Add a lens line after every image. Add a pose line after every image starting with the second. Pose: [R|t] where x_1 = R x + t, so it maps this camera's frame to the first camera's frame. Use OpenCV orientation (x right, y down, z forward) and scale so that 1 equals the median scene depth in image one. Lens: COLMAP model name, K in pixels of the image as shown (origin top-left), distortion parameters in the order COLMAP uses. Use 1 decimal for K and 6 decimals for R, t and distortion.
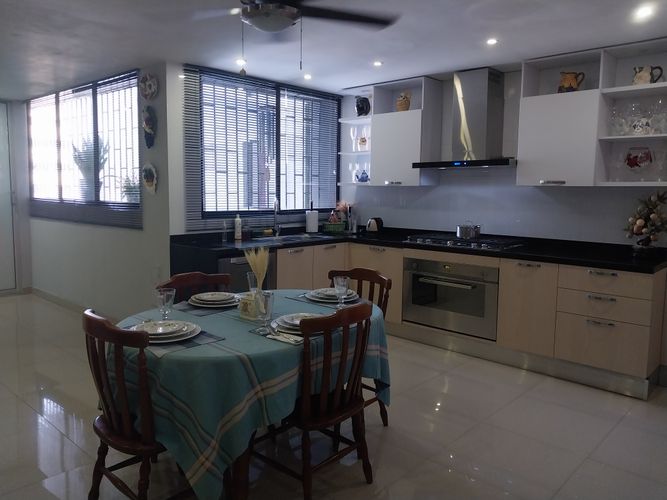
lens RADIAL K [[522.3, 0, 329.9], [0, 522.3, 234.4], [0, 0, 1]] dist [0.163226, -0.325053]
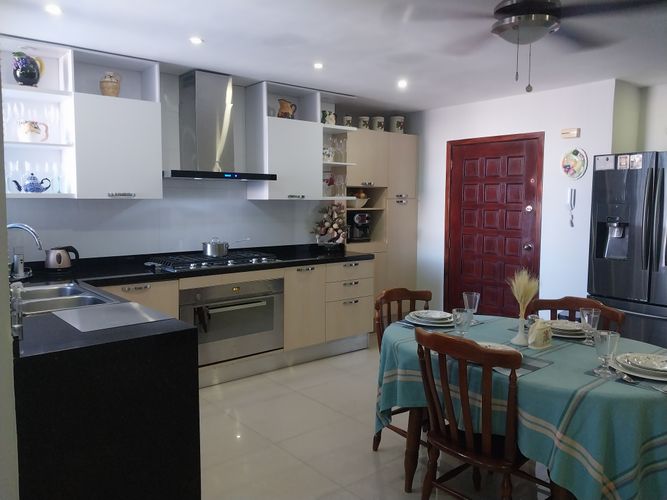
lens RADIAL K [[522.3, 0, 329.9], [0, 522.3, 234.4], [0, 0, 1]] dist [0.163226, -0.325053]
pose [[0.126393, -0.068773, 0.989593, -0.668497], [0.089905, 0.994282, 0.057616, -0.070739], [-0.987898, 0.081688, 0.131853, 0.737373]]
